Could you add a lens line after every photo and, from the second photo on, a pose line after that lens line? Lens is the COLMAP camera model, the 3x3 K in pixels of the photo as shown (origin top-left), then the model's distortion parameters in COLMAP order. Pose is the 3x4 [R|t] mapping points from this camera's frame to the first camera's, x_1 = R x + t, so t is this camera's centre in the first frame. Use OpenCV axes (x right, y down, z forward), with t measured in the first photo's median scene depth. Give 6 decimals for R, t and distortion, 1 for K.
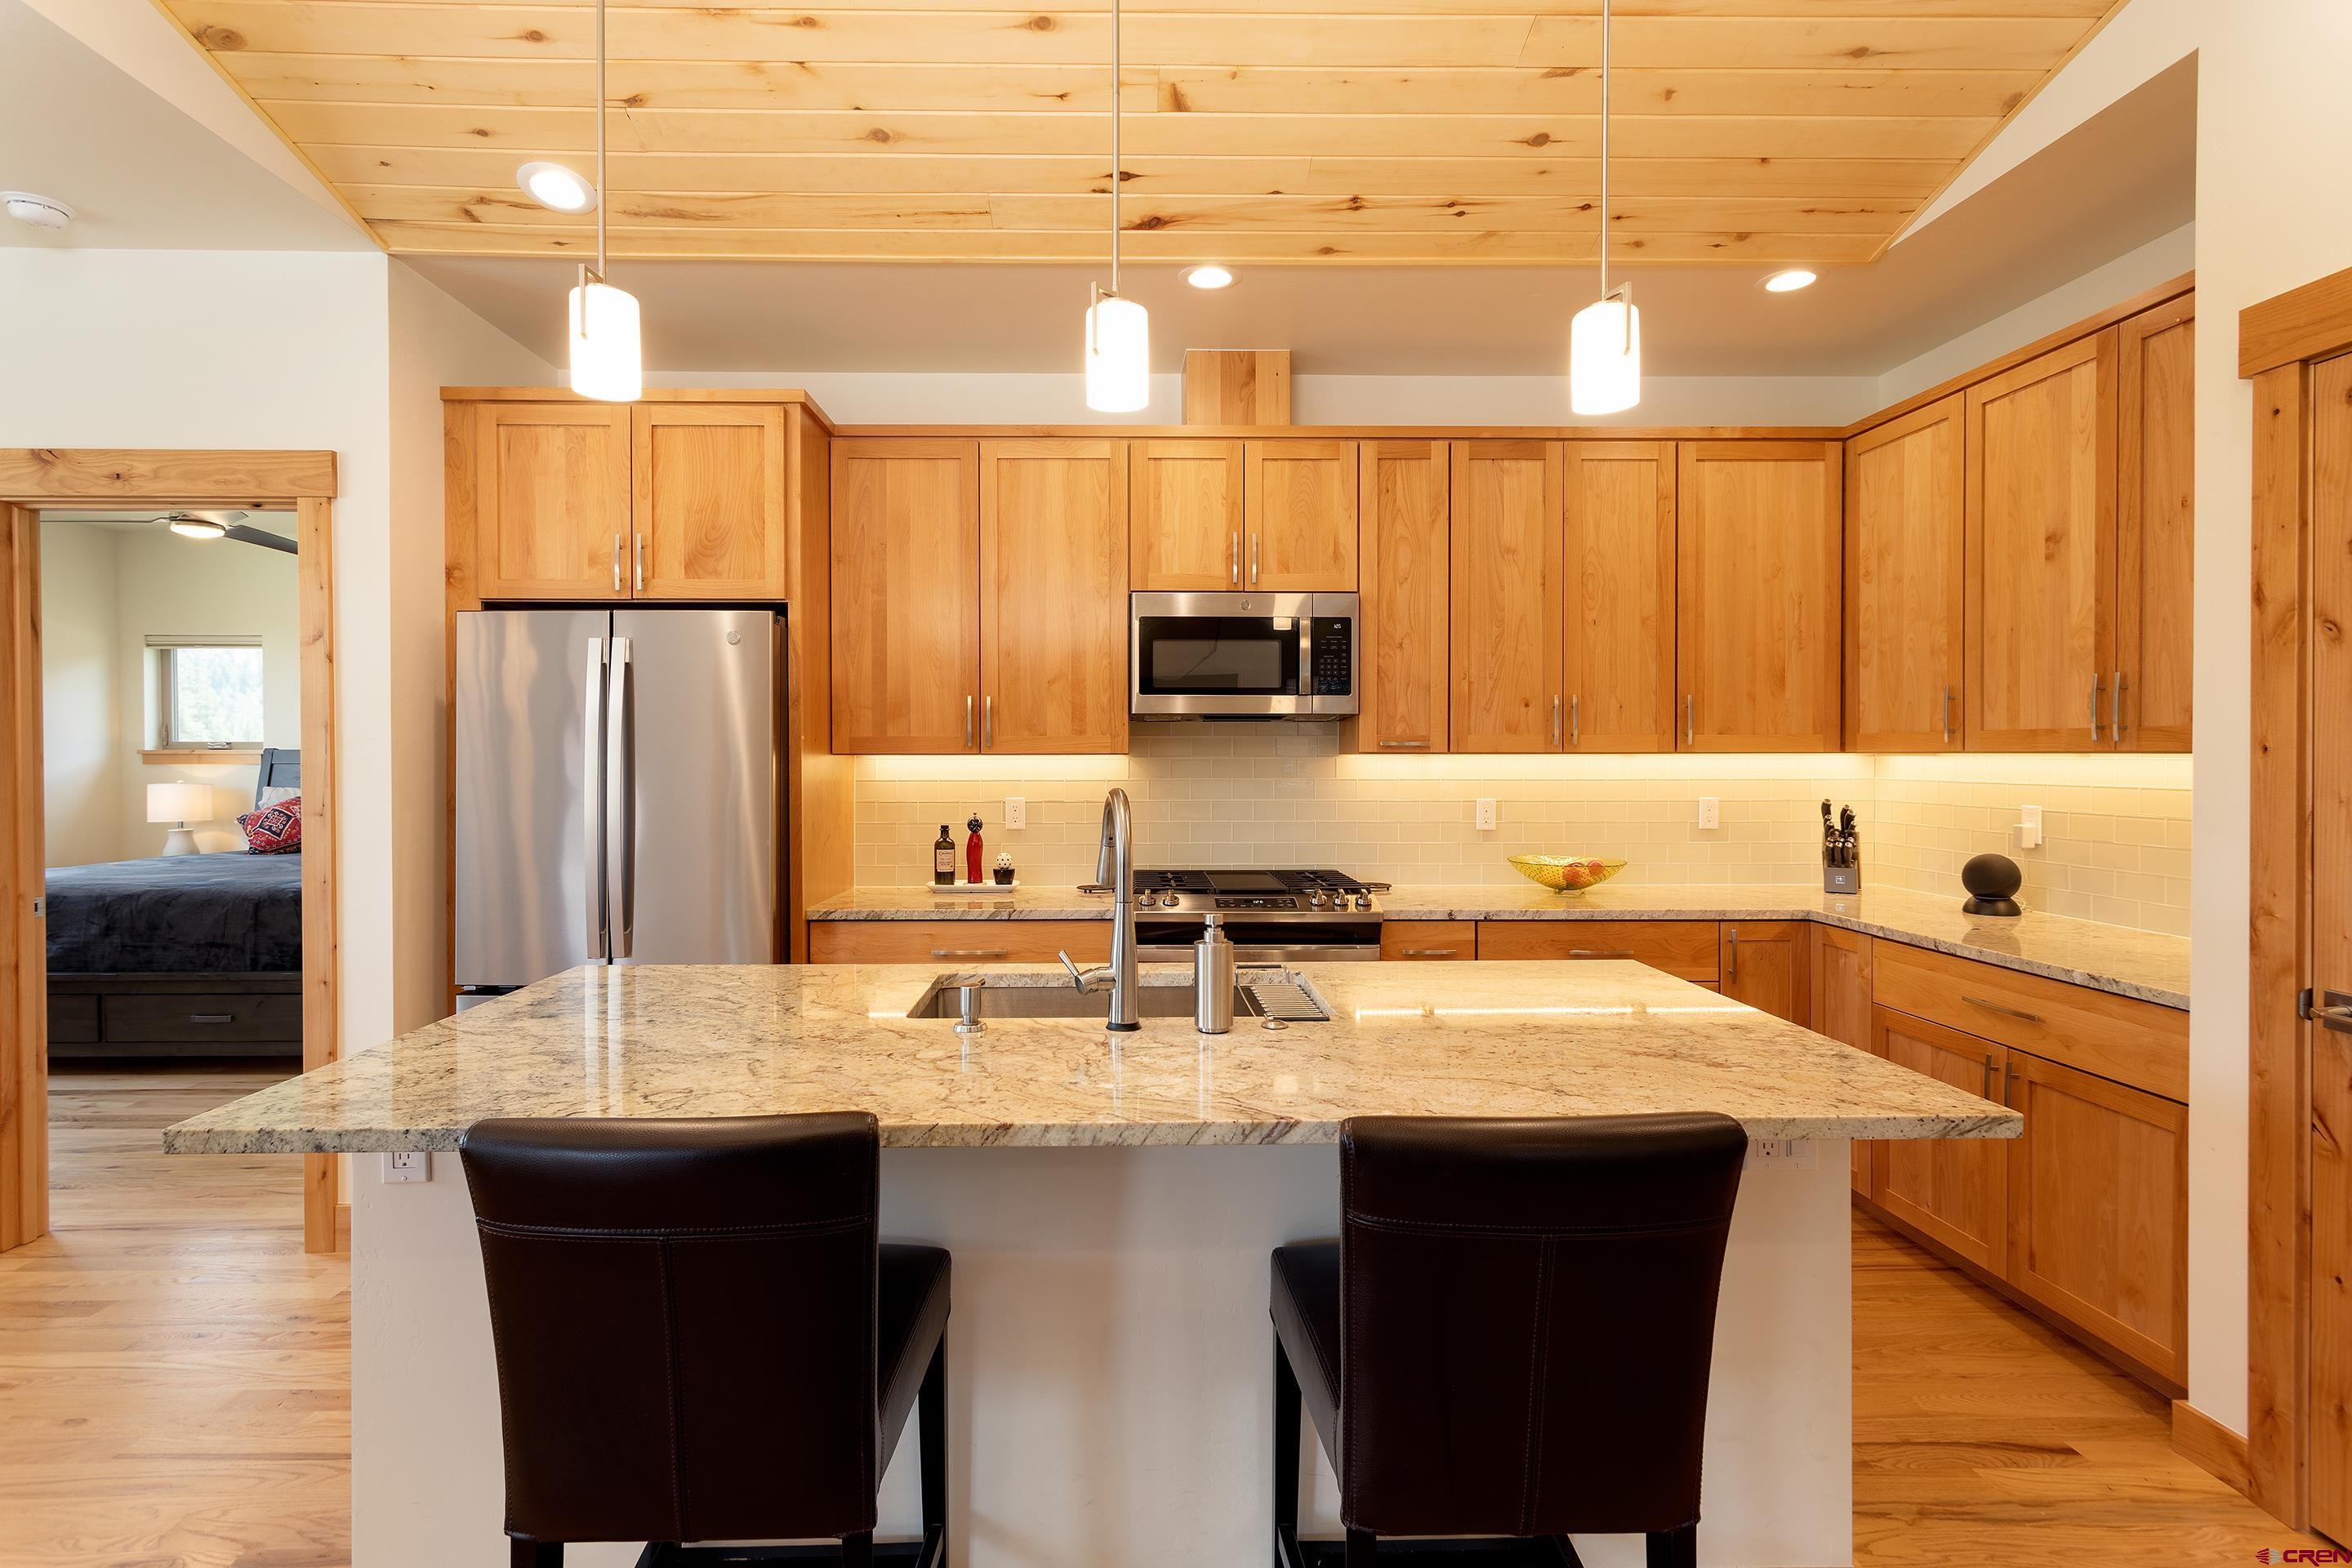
lens RADIAL K [[1128.0, 0, 1170.3], [0, 1128.0, 768.3], [0, 0, 1]] dist [0.000955, 0.000396]
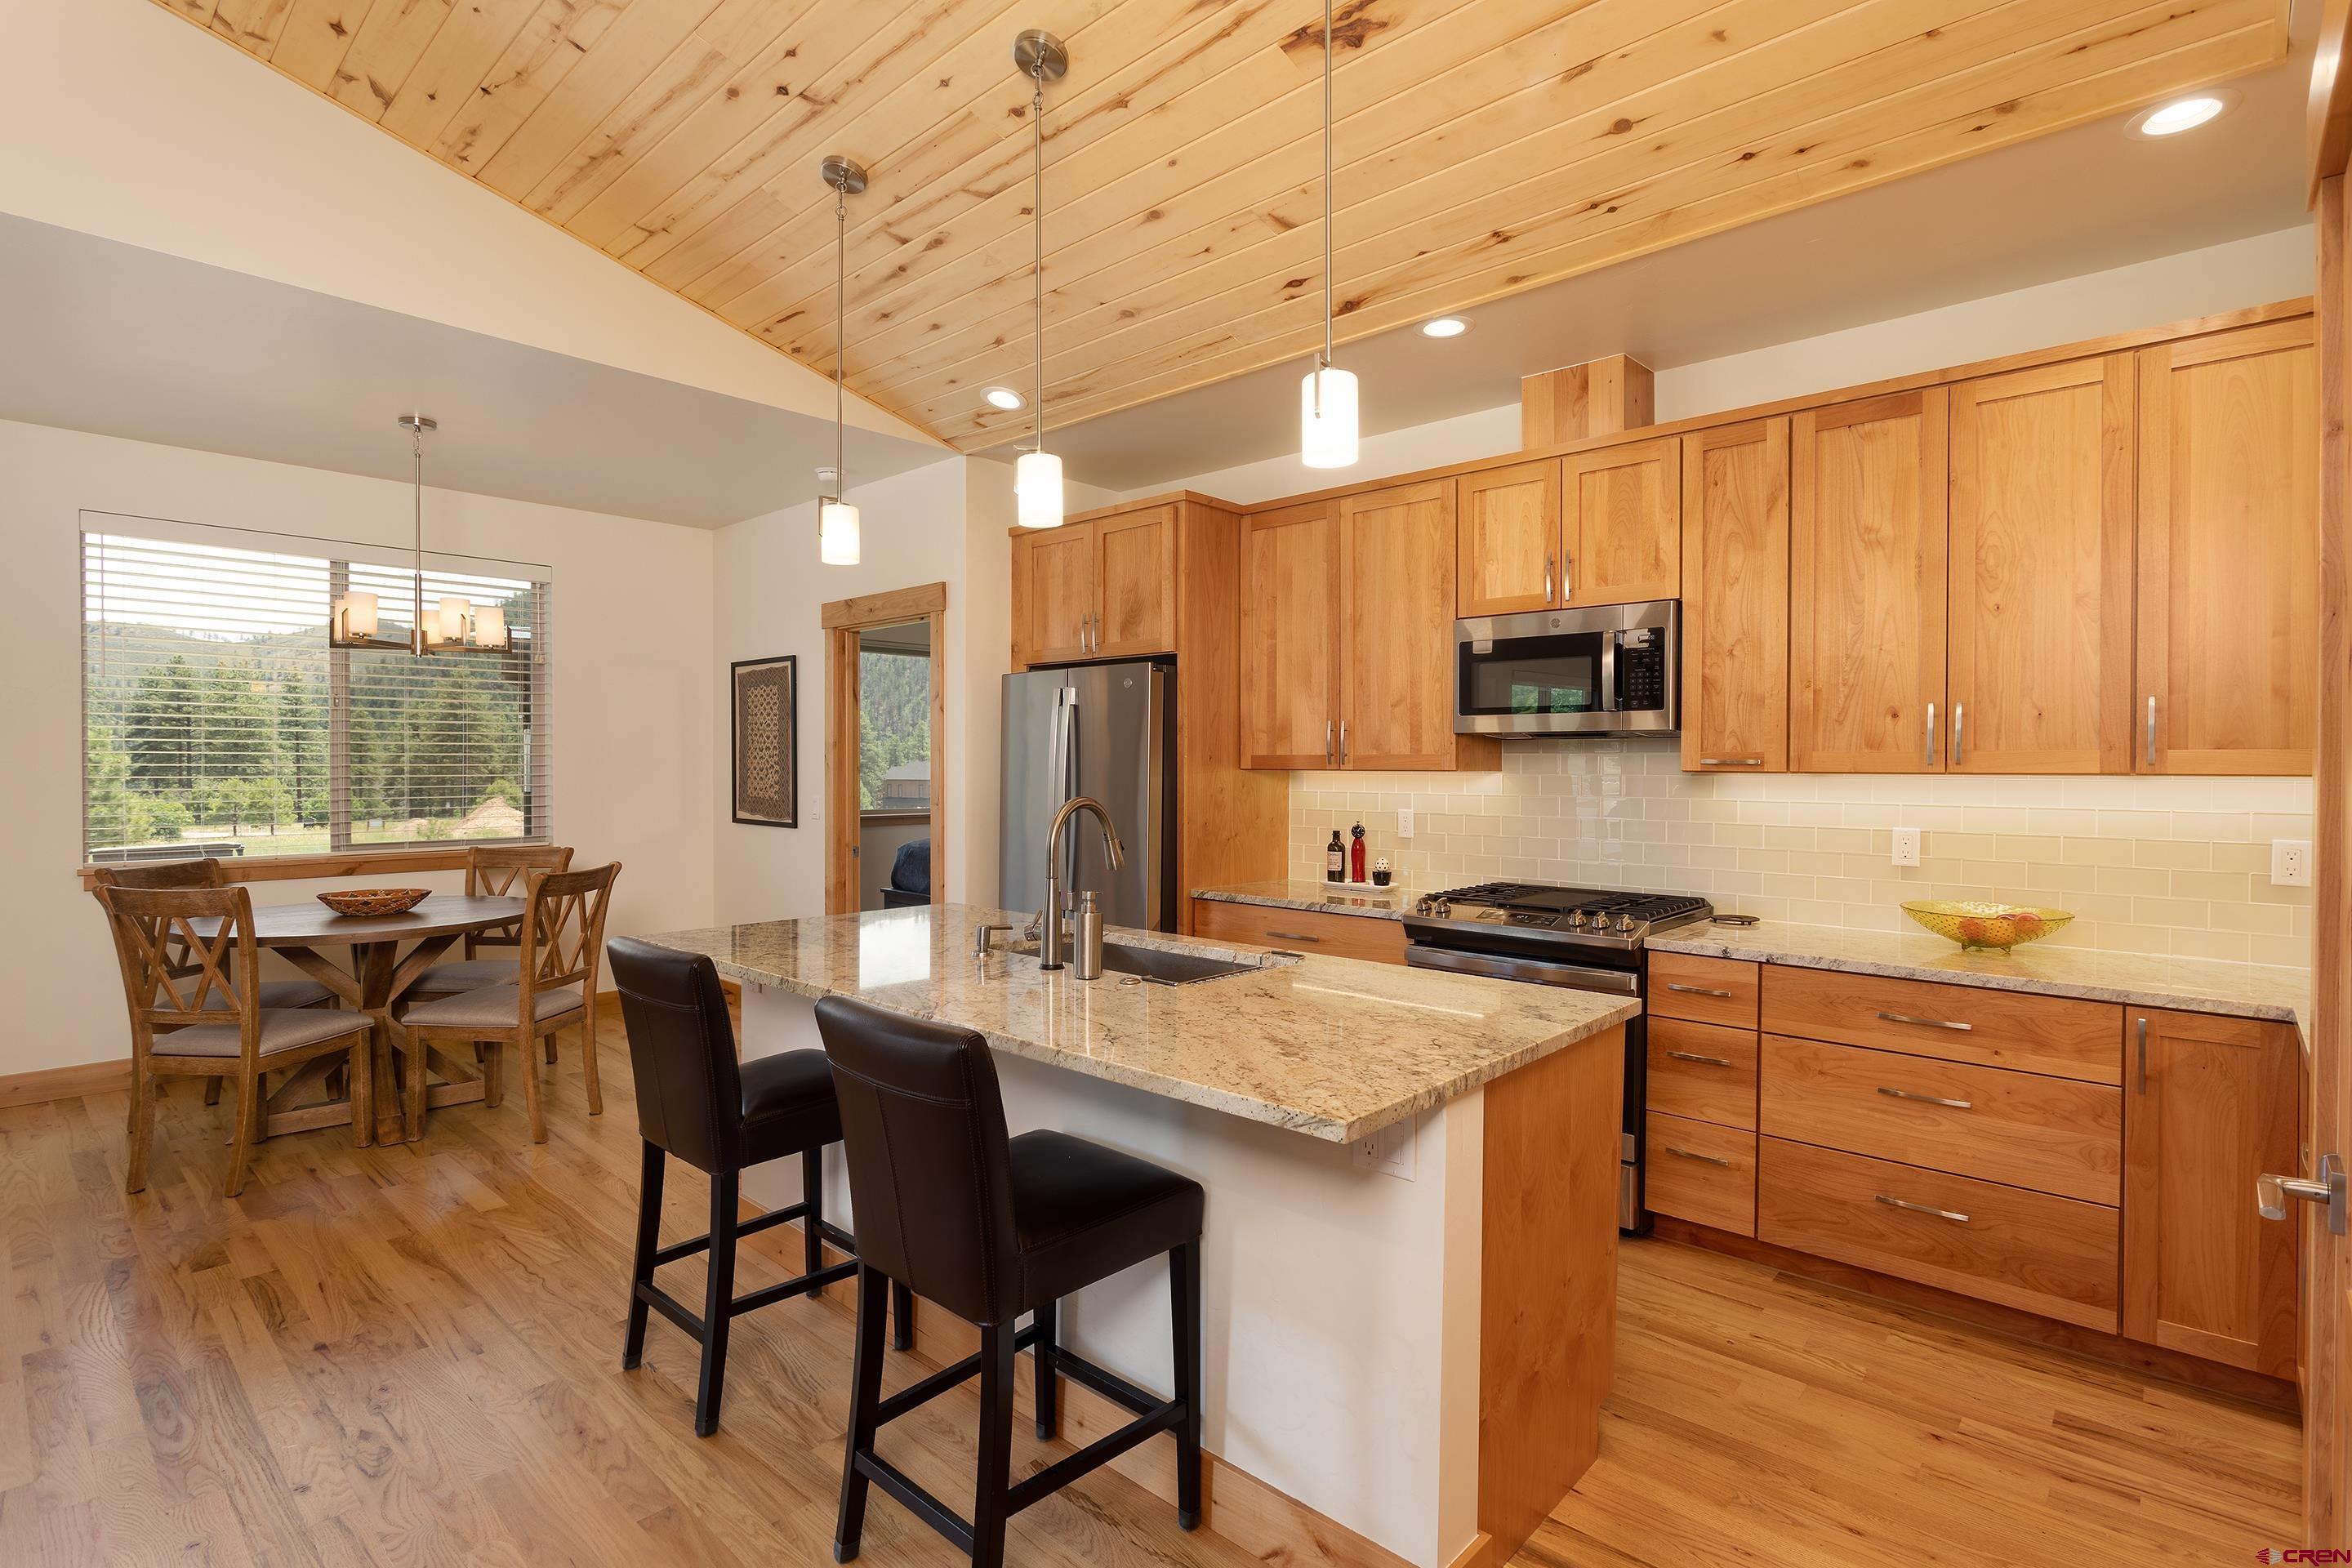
lens RADIAL K [[1122.8, 0, 1176.0], [0, 1122.8, 784.0], [0, 0, 1]] dist [-0.036742, 0.017558]
pose [[0.723110, 0.015224, -0.690565, 0.503349], [-0.013091, 0.999880, 0.008335, -0.005583], [0.690609, 0.003013, 0.723222, 0.050778]]
